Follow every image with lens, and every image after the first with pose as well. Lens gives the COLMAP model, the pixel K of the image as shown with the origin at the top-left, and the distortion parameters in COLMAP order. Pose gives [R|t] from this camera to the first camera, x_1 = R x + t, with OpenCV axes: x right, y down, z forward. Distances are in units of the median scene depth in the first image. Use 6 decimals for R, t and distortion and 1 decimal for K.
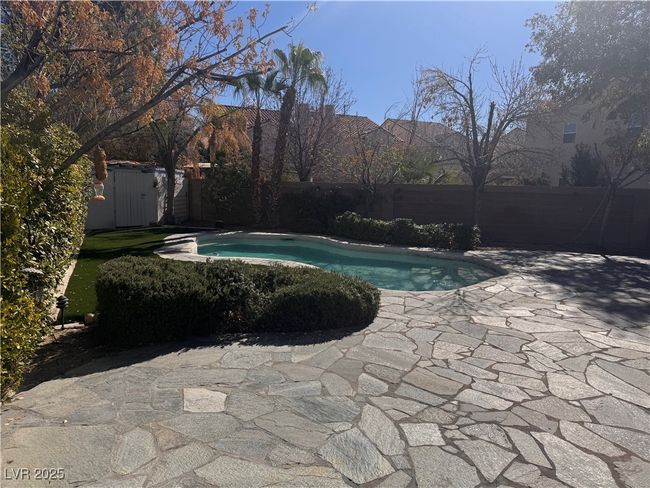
lens RADIAL K [[457.7, 0, 325.0], [0, 457.7, 244.0], [0, 0, 1]] dist [0.134719, -0.198861]
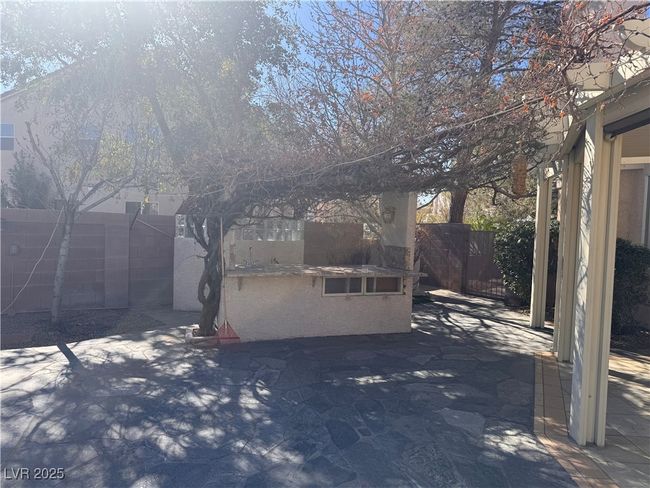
lens RADIAL K [[457.7, 0, 325.0], [0, 457.7, 244.0], [0, 0, 1]] dist [0.134719, -0.198861]
pose [[0.499400, -0.050088, 0.864922, 0.276216], [0.095085, 0.995465, 0.002746, -0.051942], [-0.861138, 0.080870, 0.501898, 0.449597]]
